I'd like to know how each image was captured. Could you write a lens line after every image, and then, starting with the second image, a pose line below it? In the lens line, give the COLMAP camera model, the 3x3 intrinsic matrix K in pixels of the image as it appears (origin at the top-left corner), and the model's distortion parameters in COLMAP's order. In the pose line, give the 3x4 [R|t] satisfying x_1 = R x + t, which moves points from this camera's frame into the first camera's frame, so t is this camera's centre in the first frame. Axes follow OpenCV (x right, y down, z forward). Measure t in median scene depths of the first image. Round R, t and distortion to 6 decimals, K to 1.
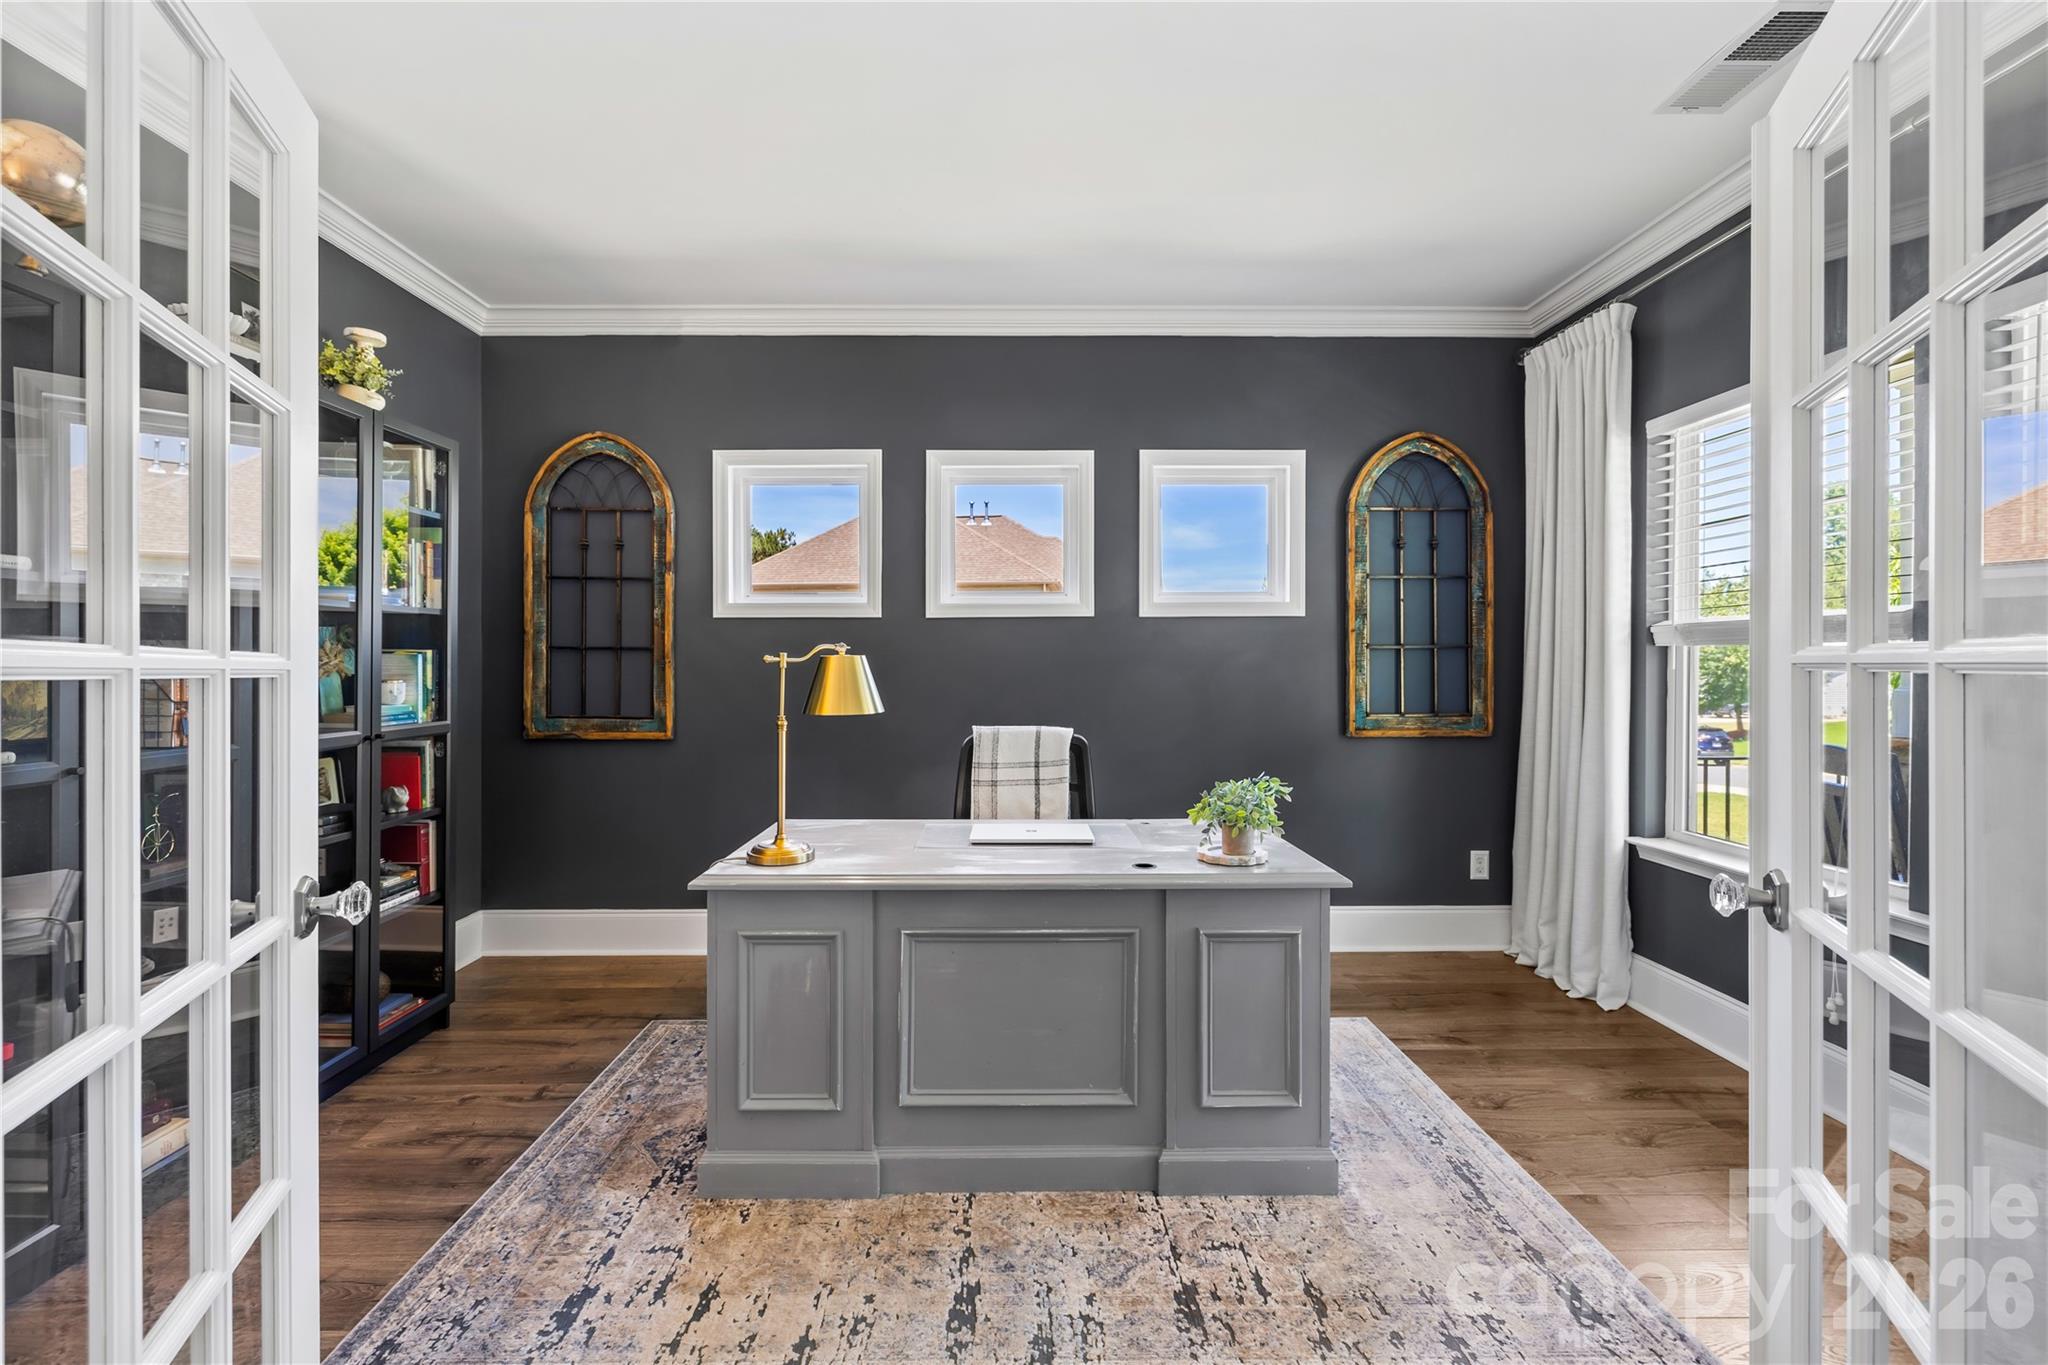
lens RADIAL K [[859.9, 0, 1019.6], [0, 859.9, 665.9], [0, 0, 1]] dist [-0.001097, 0.000067]
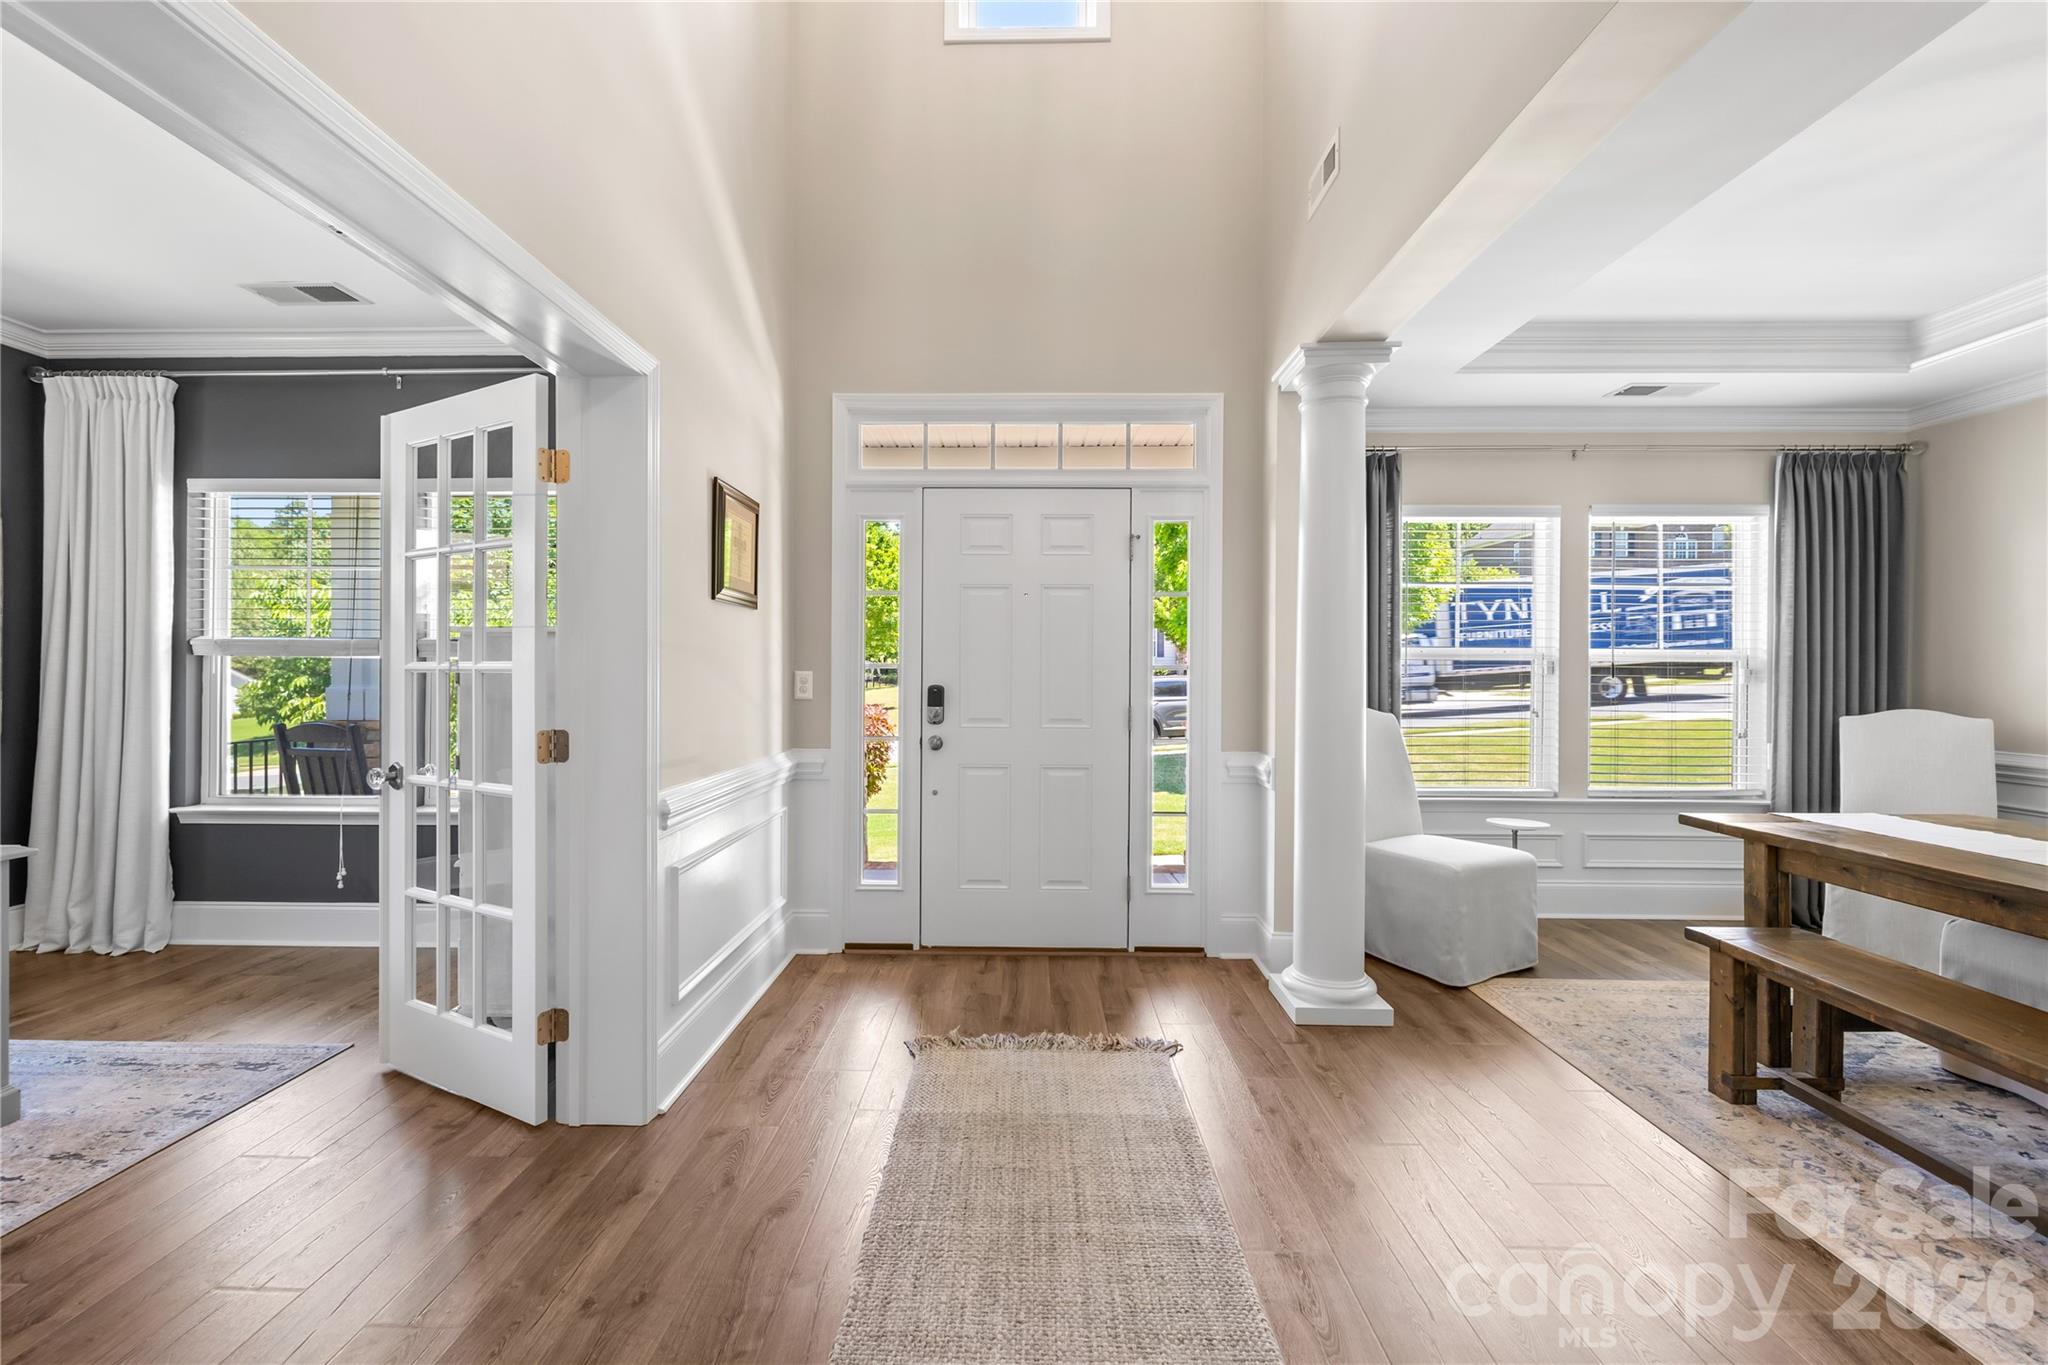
lens RADIAL K [[859.9, 0, 1019.1], [0, 859.9, 673.0], [0, 0, 1]] dist [-0.001097, 0.000067]
pose [[0.031207, -0.004275, 0.999504, -0.498783], [-0.002703, 0.999987, 0.004362, -0.005683], [-0.999509, -0.002838, 0.031195, -0.267776]]
